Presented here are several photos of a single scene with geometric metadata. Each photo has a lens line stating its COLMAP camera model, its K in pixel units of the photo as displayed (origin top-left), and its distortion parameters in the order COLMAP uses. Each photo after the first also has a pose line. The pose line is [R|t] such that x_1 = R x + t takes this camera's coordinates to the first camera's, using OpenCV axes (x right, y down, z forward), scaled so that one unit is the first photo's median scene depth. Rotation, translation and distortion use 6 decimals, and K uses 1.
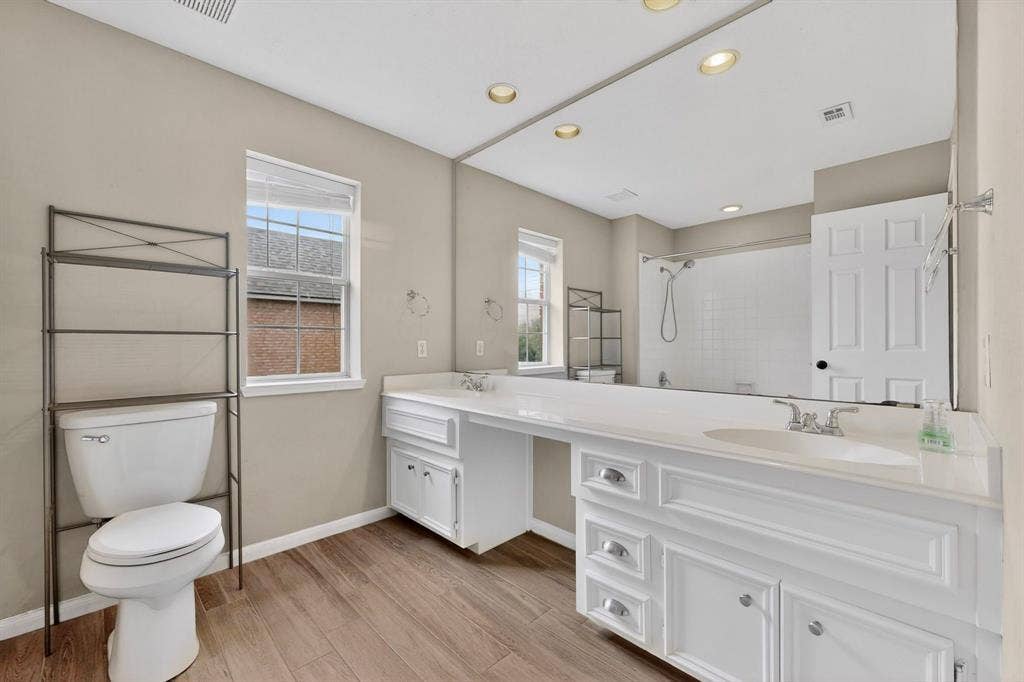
lens RADIAL K [[415.3, 0, 512.1], [0, 415.3, 340.2], [0, 0, 1]] dist [-0.003296, -0.000111]
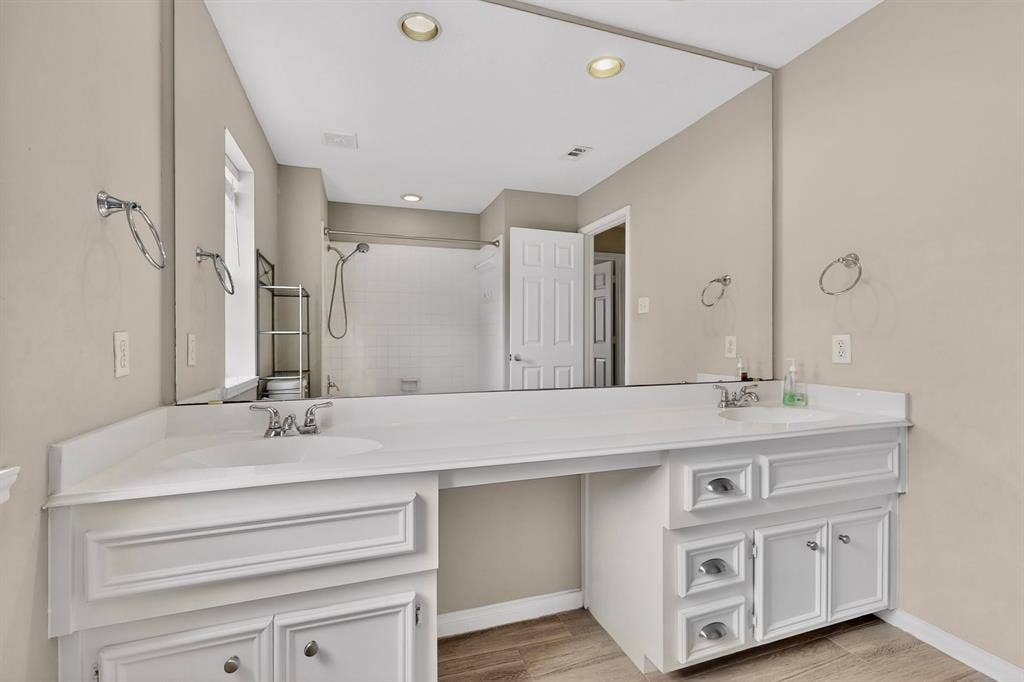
lens RADIAL K [[448.6, 0, 512.2], [0, 448.6, 338.2], [0, 0, 1]] dist [0.000820, 0.000940]
pose [[0.447976, 0.000165, 0.894045, -0.568423], [-0.002747, 0.999996, 0.001192, 0.003601], [-0.894041, -0.002989, 0.447975, 0.658999]]
